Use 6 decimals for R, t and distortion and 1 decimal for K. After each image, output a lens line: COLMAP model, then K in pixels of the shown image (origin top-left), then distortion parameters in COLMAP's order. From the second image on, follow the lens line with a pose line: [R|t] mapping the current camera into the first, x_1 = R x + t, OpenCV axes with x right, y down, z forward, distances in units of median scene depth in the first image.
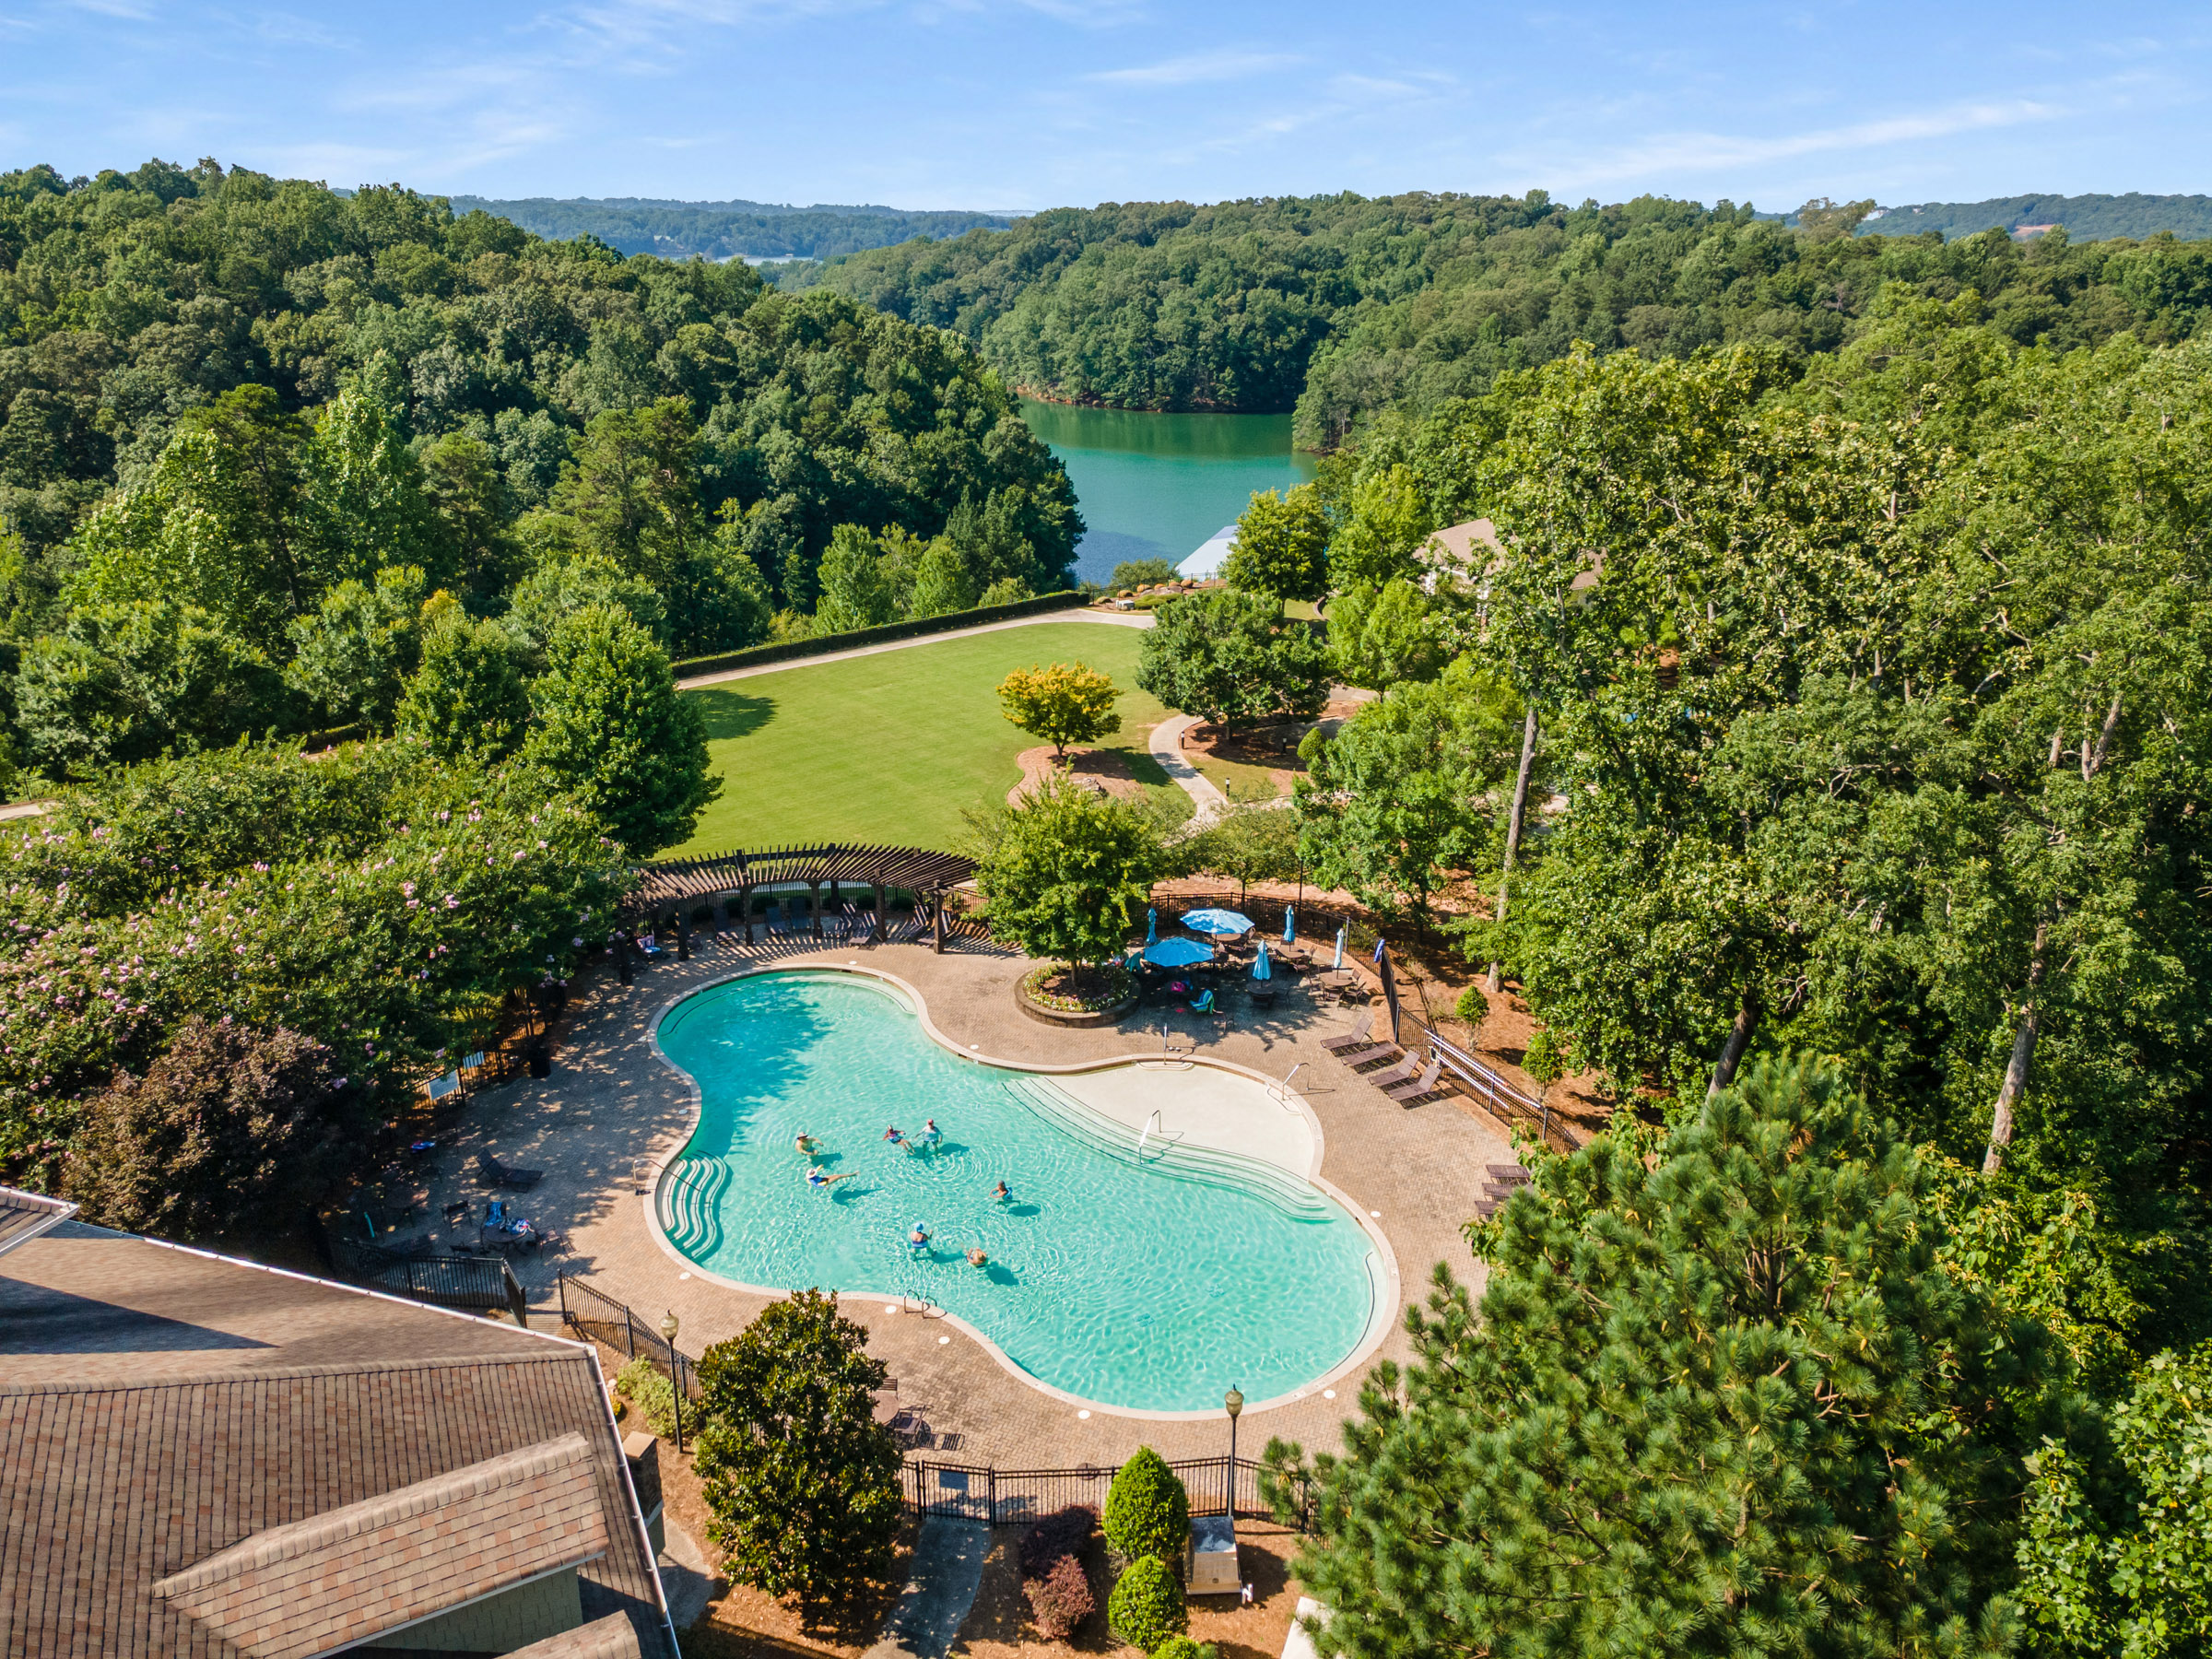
lens RADIAL K [[1651.3, 0, 1106.0], [0, 1651.3, 829.5], [0, 0, 1]] dist [0.011293, 0.091236]
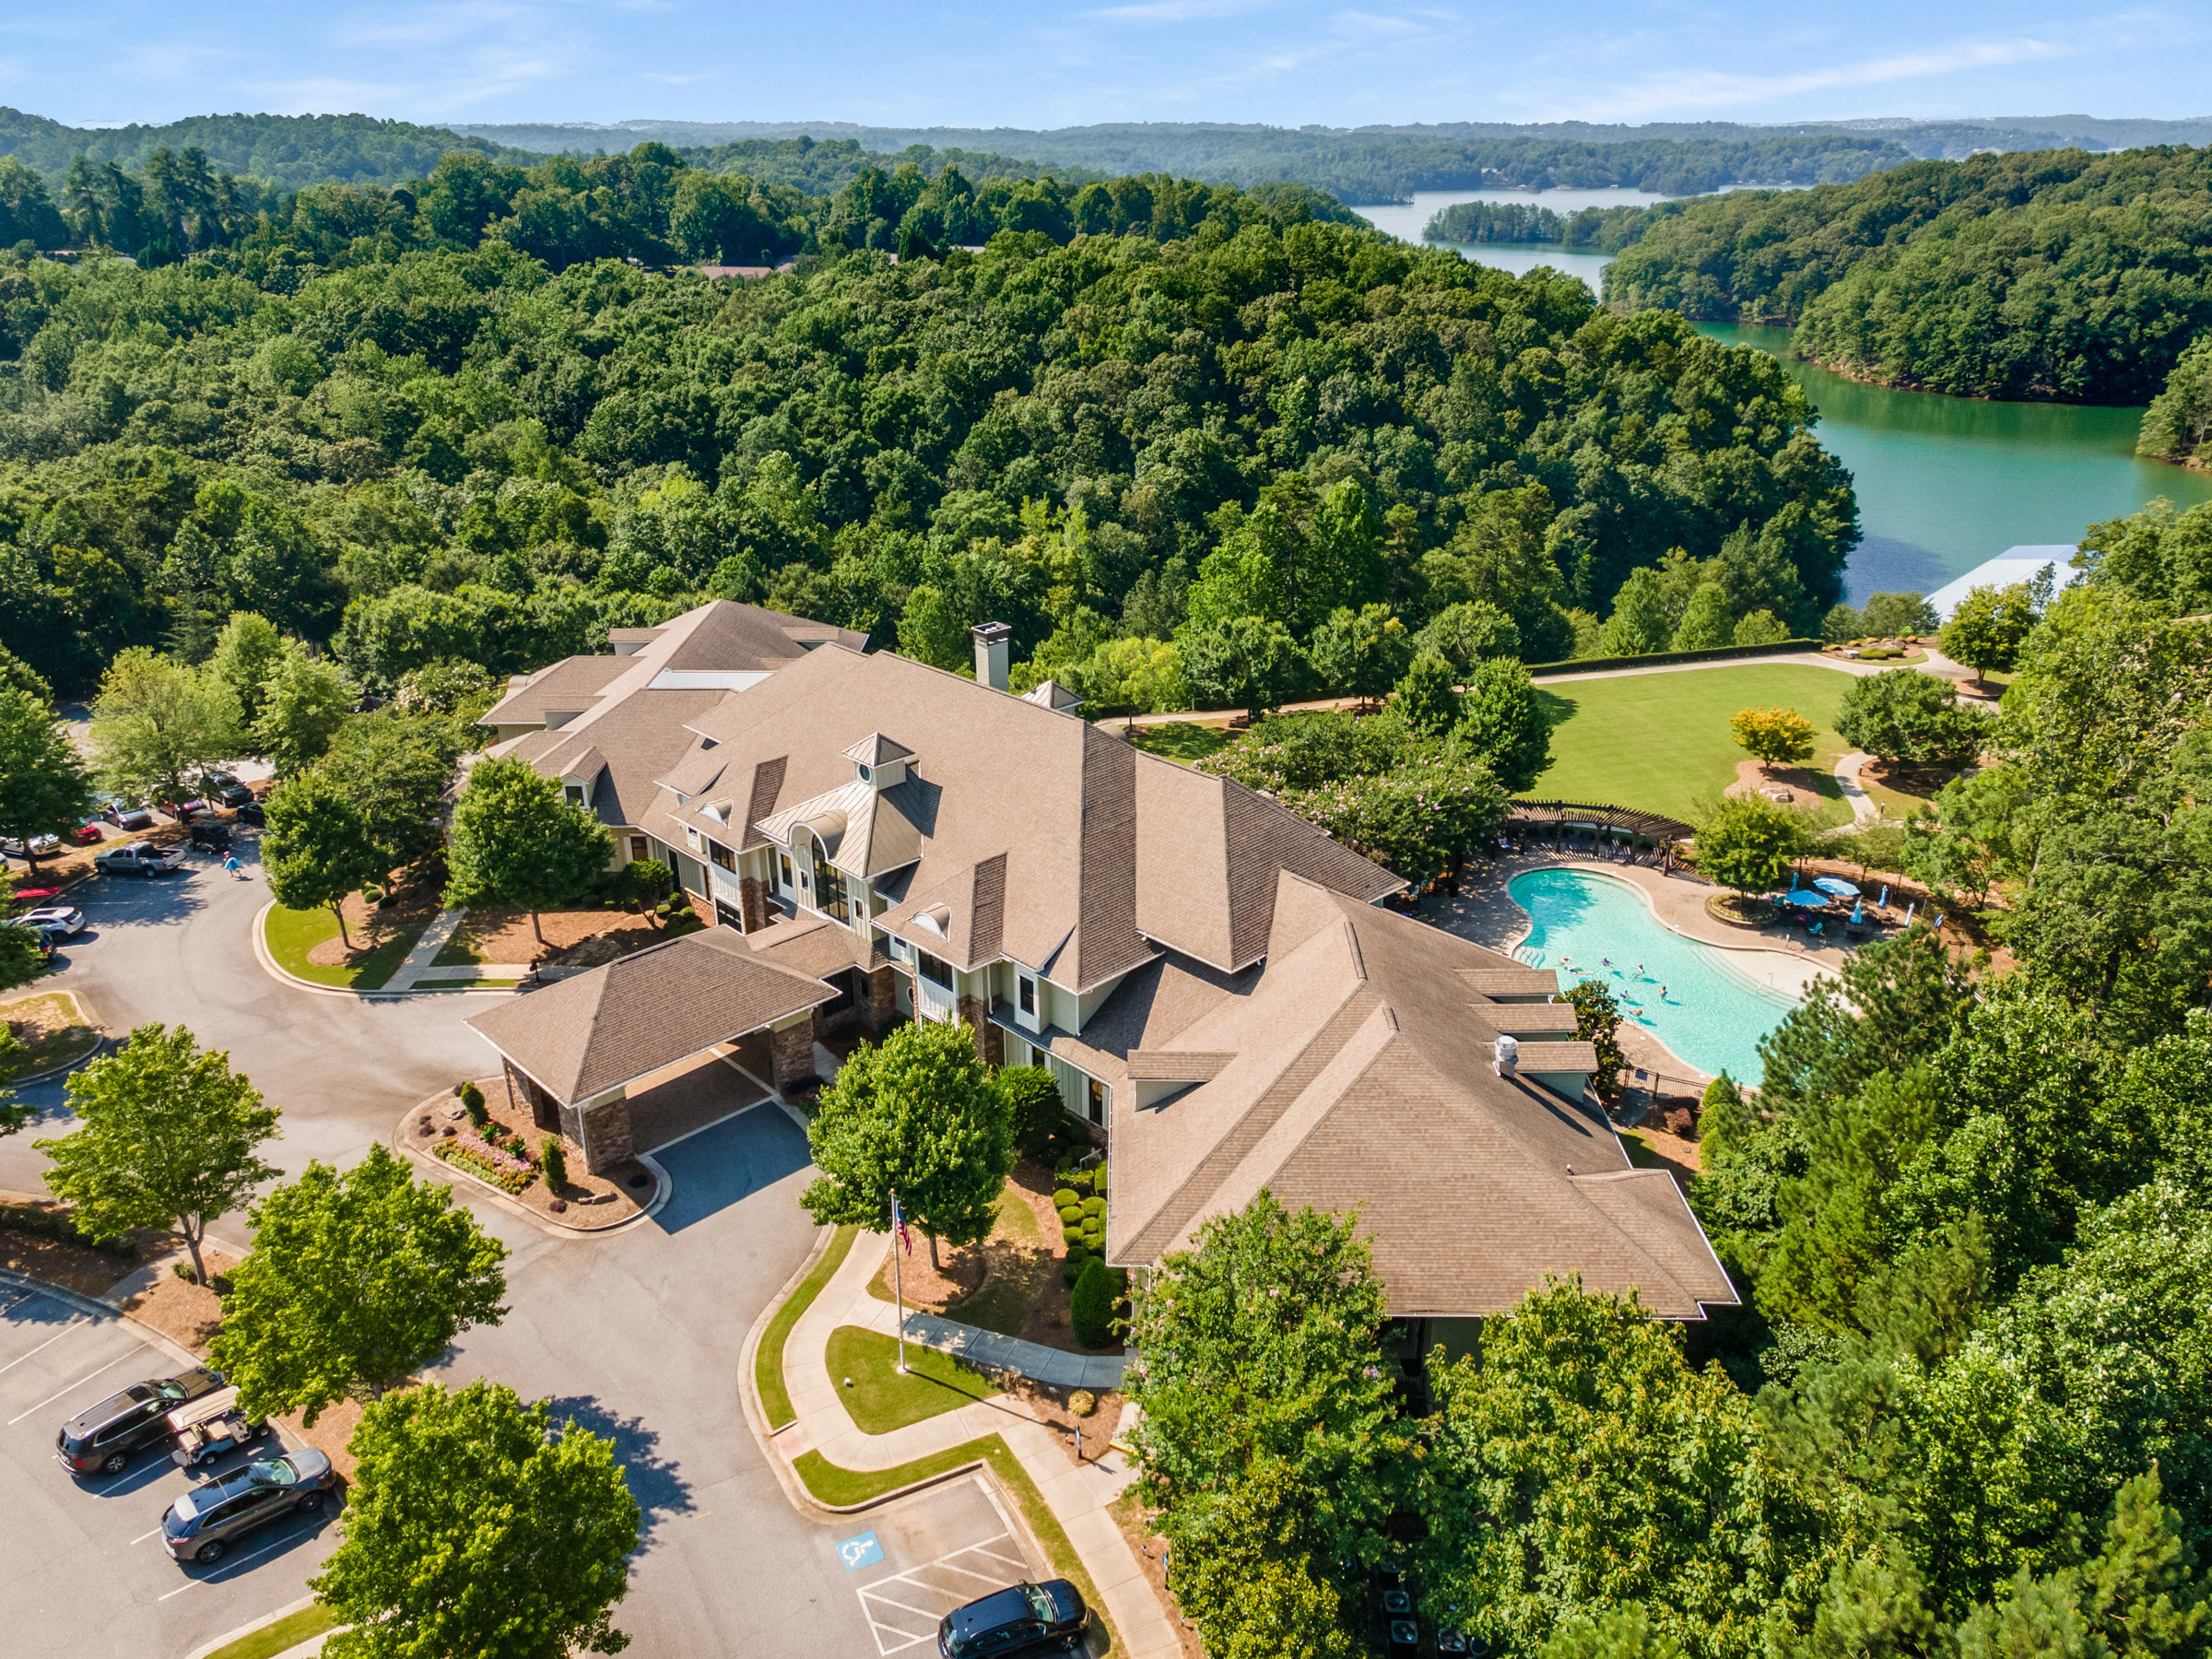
lens RADIAL K [[1651.3, 0, 1106.0], [0, 1651.3, 829.5], [0, 0, 1]] dist [0.011293, 0.091236]
pose [[0.898710, 0.168974, -0.404682, 0.023005], [-0.150469, 0.985583, 0.077369, -0.007037], [0.411920, -0.008640, 0.911179, -0.279924]]
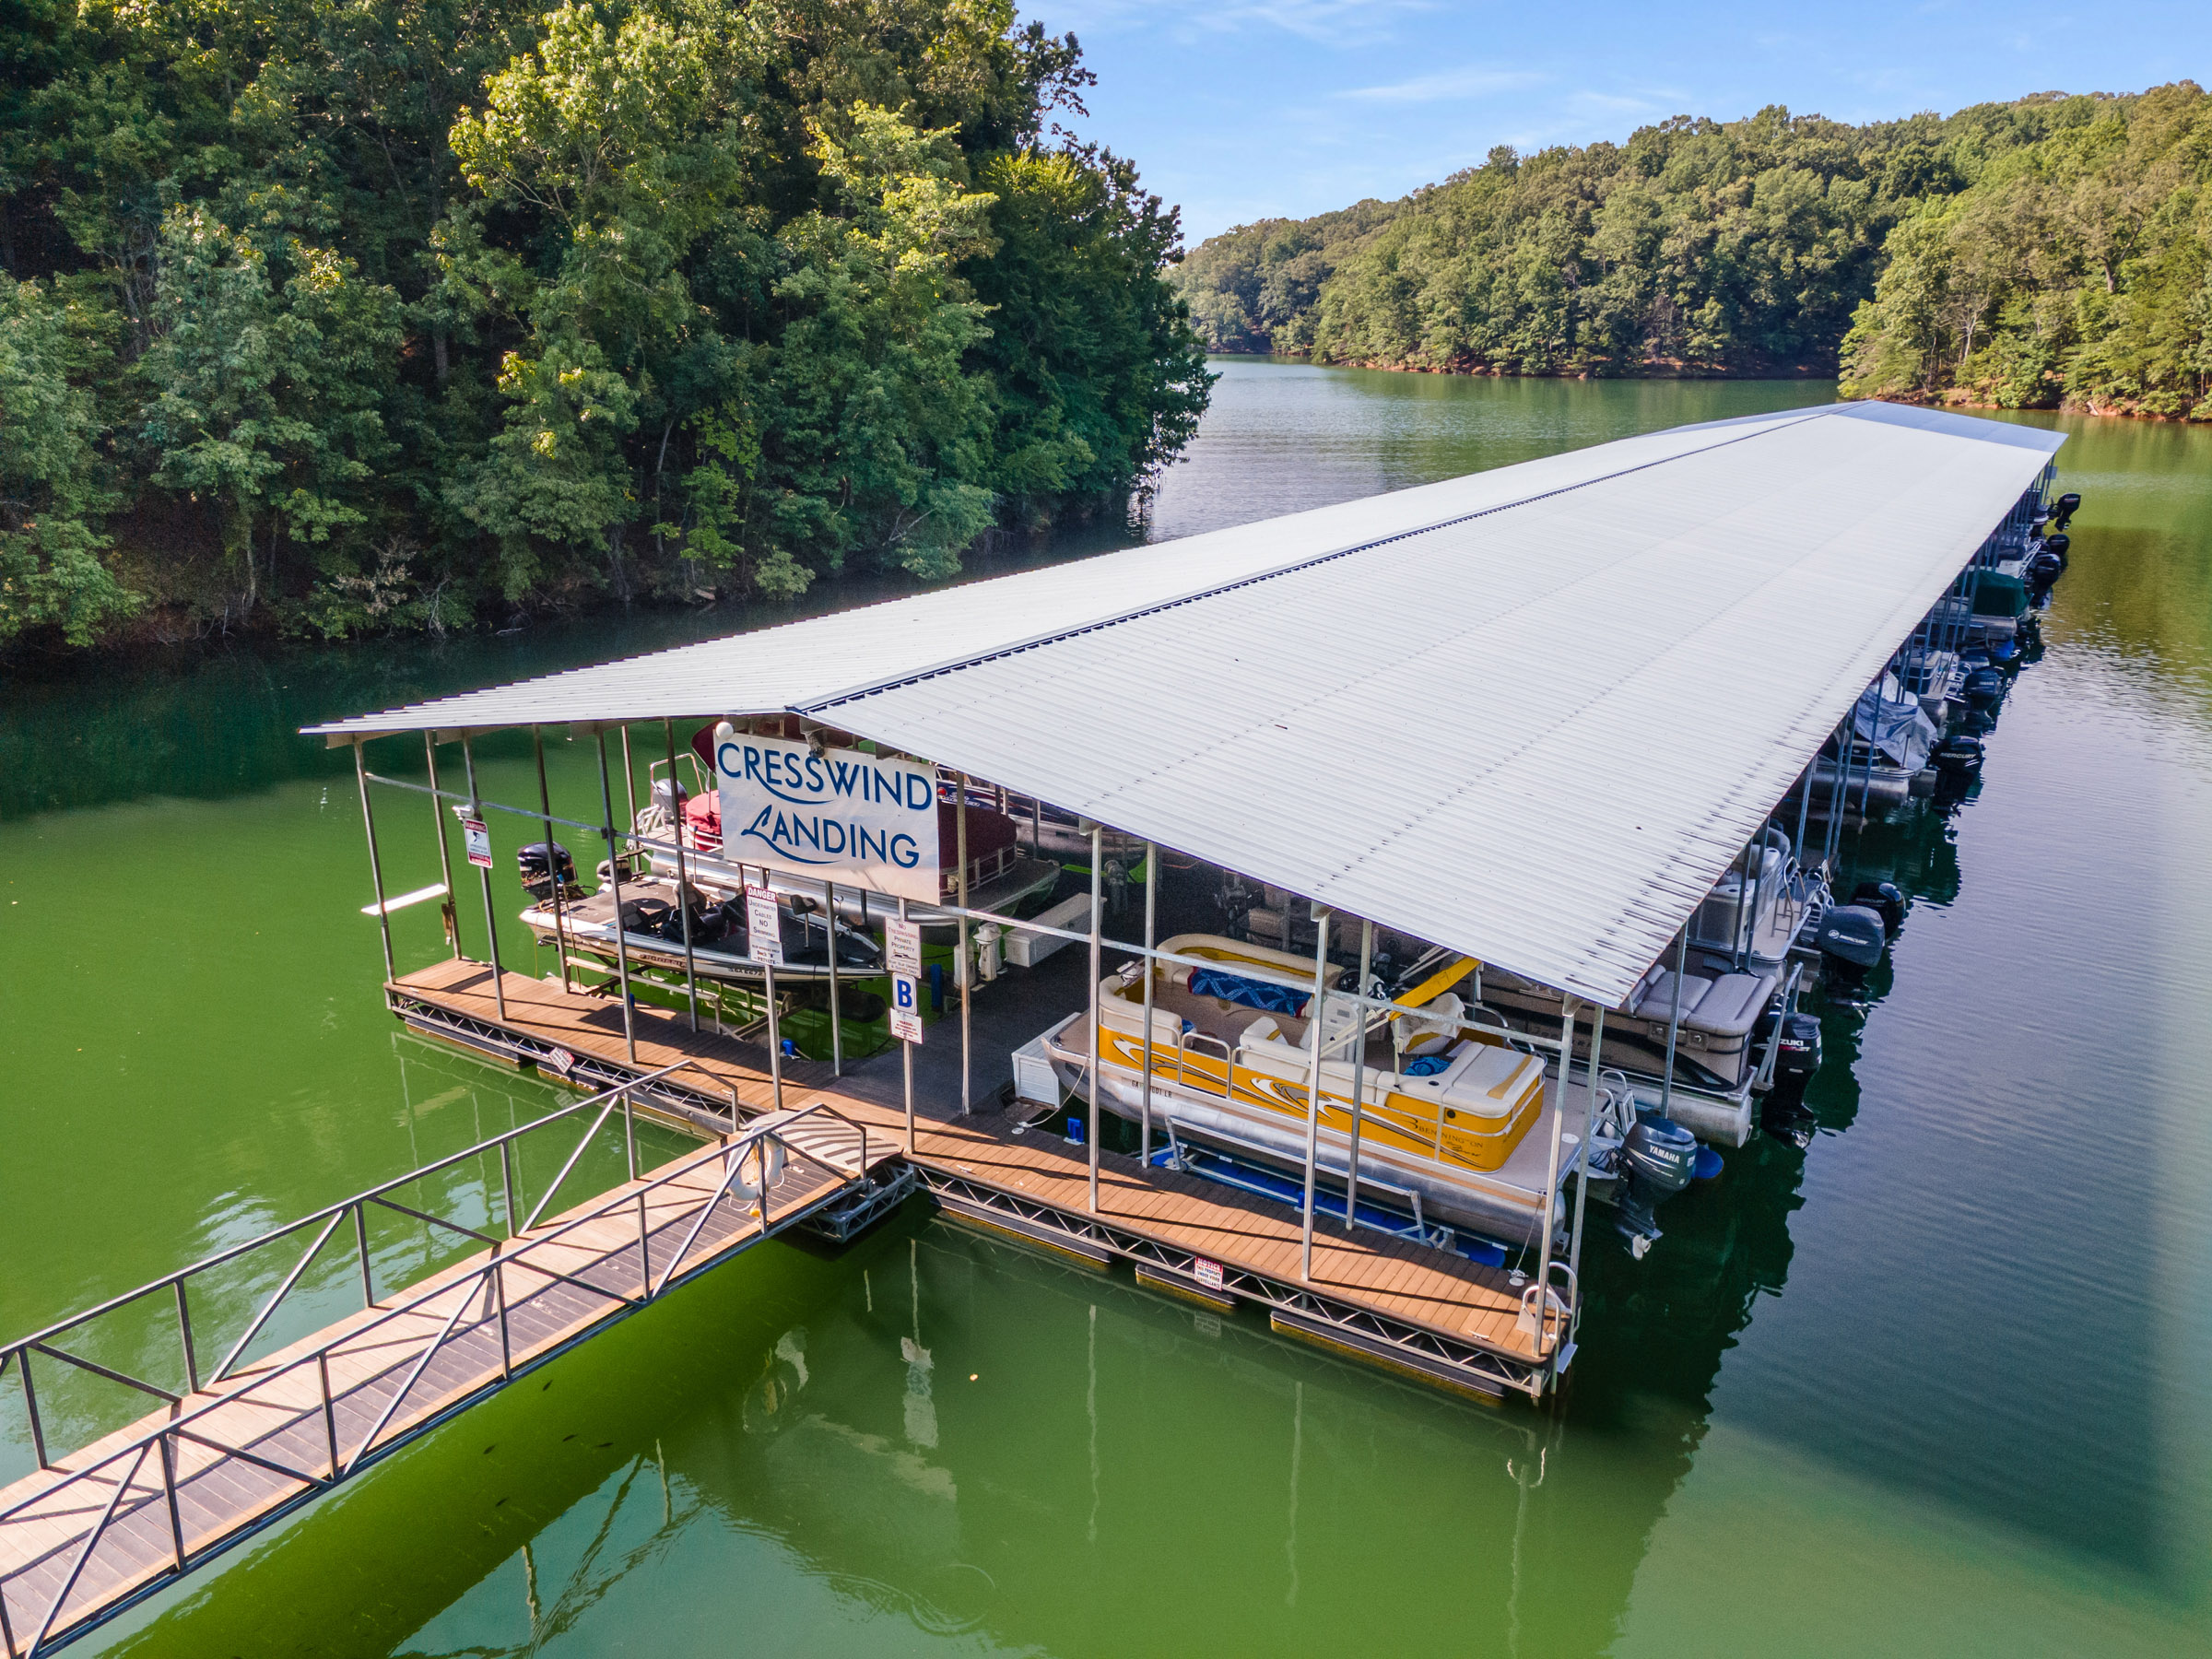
lens RADIAL K [[1545.8, 0, 1151.3], [0, 1545.8, 819.8], [0, 0, 1]] dist [0.009040, 0.038247]
pose [[0.965678, 0.076809, -0.248127, 0.086480], [-0.090962, 0.994788, -0.046072, -0.146605], [0.243295, 0.067061, 0.967631, 1.137724]]
